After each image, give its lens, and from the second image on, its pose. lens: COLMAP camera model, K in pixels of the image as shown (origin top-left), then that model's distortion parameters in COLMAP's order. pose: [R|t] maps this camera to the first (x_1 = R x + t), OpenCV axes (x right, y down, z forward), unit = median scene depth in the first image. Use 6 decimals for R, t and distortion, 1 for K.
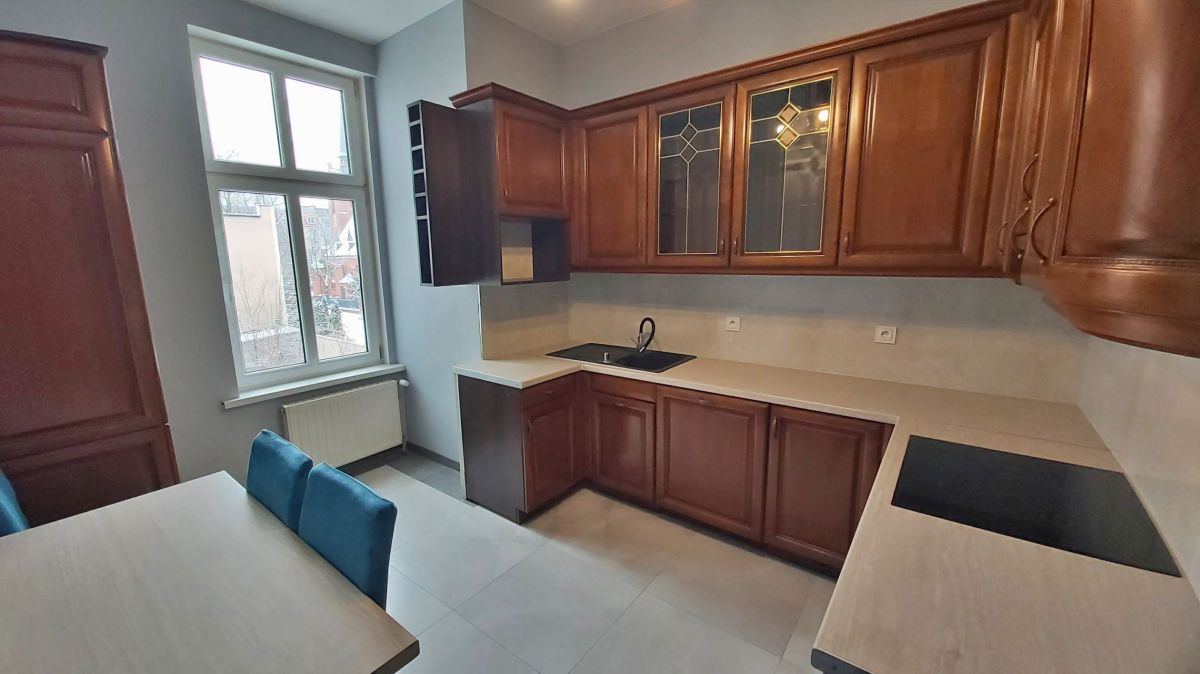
lens RADIAL K [[474.6, 0, 578.8], [0, 474.6, 338.7], [0, 0, 1]] dist [0.019347, -0.014280]
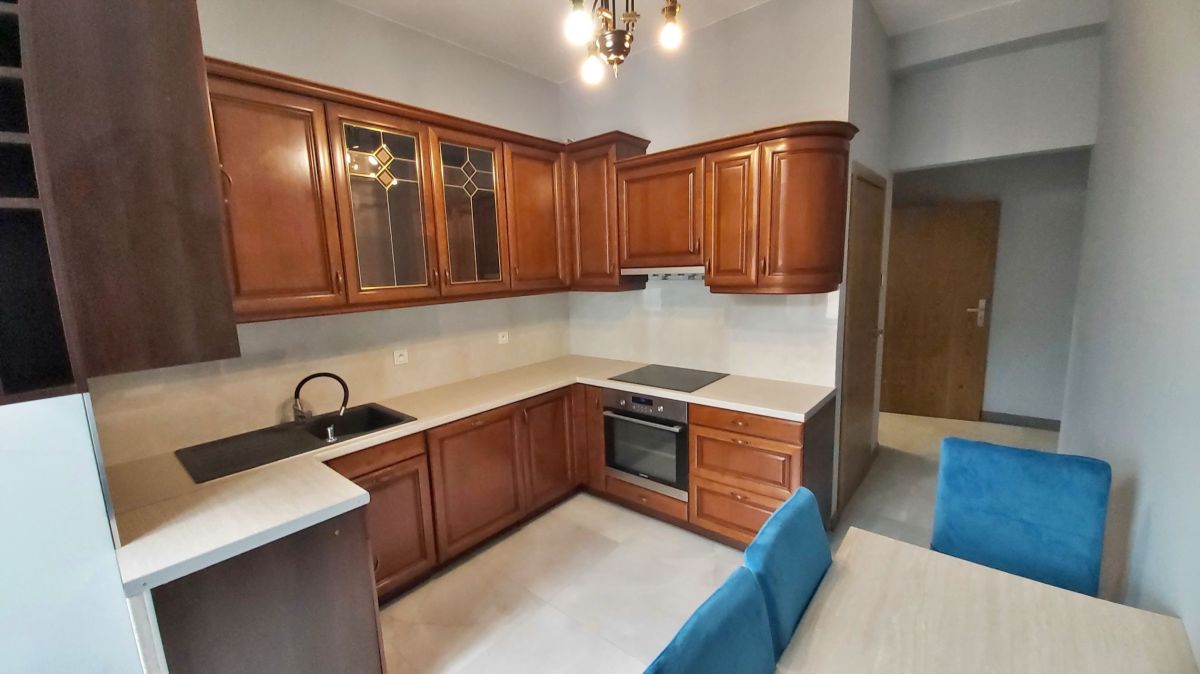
lens RADIAL K [[474.6, 0, 578.8], [0, 474.6, 338.7], [0, 0, 1]] dist [0.019347, -0.014280]
pose [[0.043712, -0.133149, 0.990132, -0.742378], [0.213806, 0.969364, 0.120918, -0.128195], [-0.975898, 0.206410, 0.070841, 0.673258]]
